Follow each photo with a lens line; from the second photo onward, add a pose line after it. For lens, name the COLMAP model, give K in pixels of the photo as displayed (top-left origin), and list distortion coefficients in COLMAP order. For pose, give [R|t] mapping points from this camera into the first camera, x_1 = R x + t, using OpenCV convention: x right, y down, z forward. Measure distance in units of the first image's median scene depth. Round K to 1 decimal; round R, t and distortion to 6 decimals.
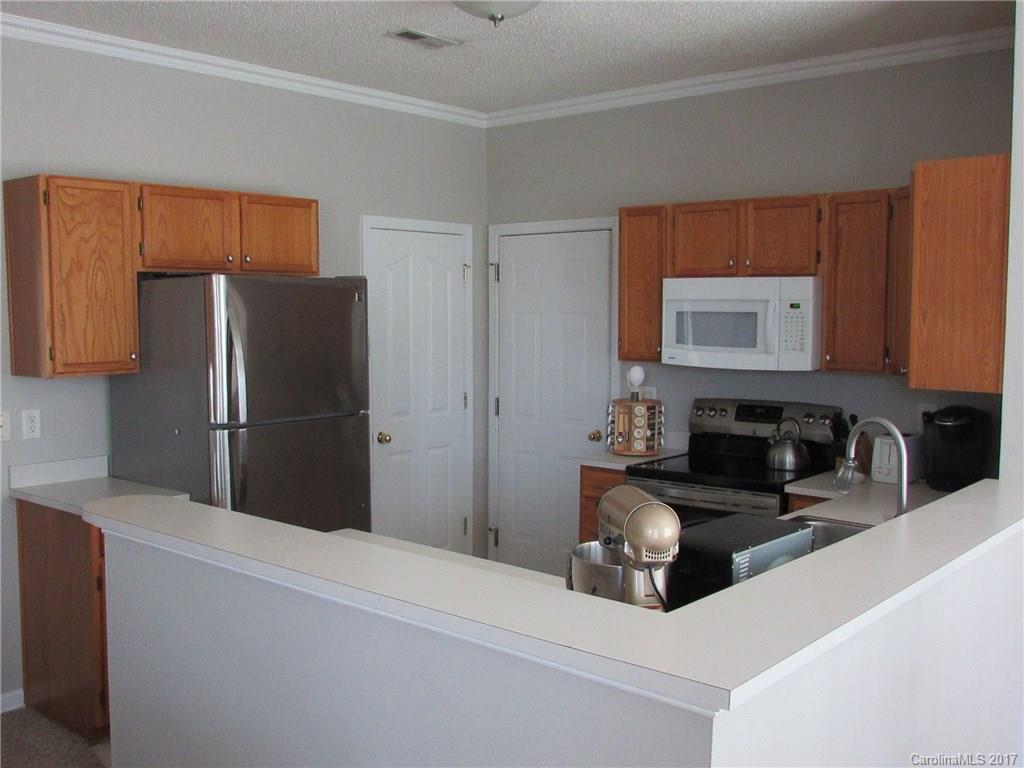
lens RADIAL K [[1044.5, 0, 512.0], [0, 1044.5, 384.0], [0, 0, 1]] dist [-0.005049, -0.020359]
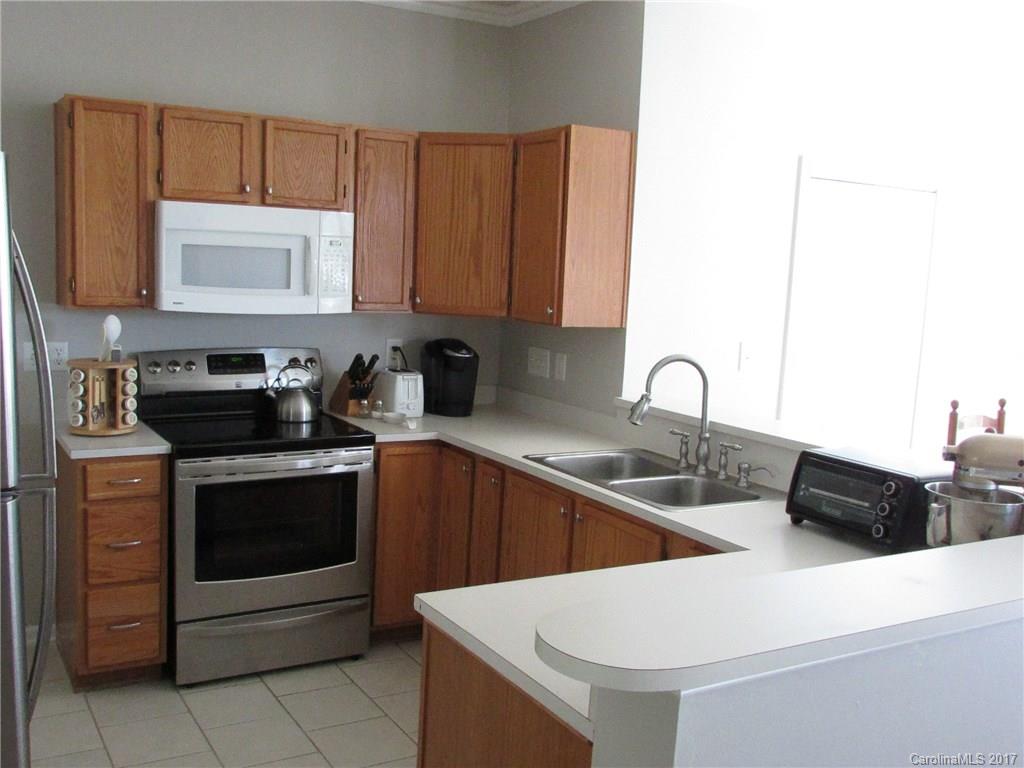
lens RADIAL K [[1044.5, 0, 512.0], [0, 1044.5, 384.0], [0, 0, 1]] dist [-0.005049, -0.020359]
pose [[0.336461, -0.108665, 0.935407, -0.530926], [0.028710, 0.994042, 0.105150, -0.041662], [-0.941260, -0.008524, 0.337576, 0.514937]]
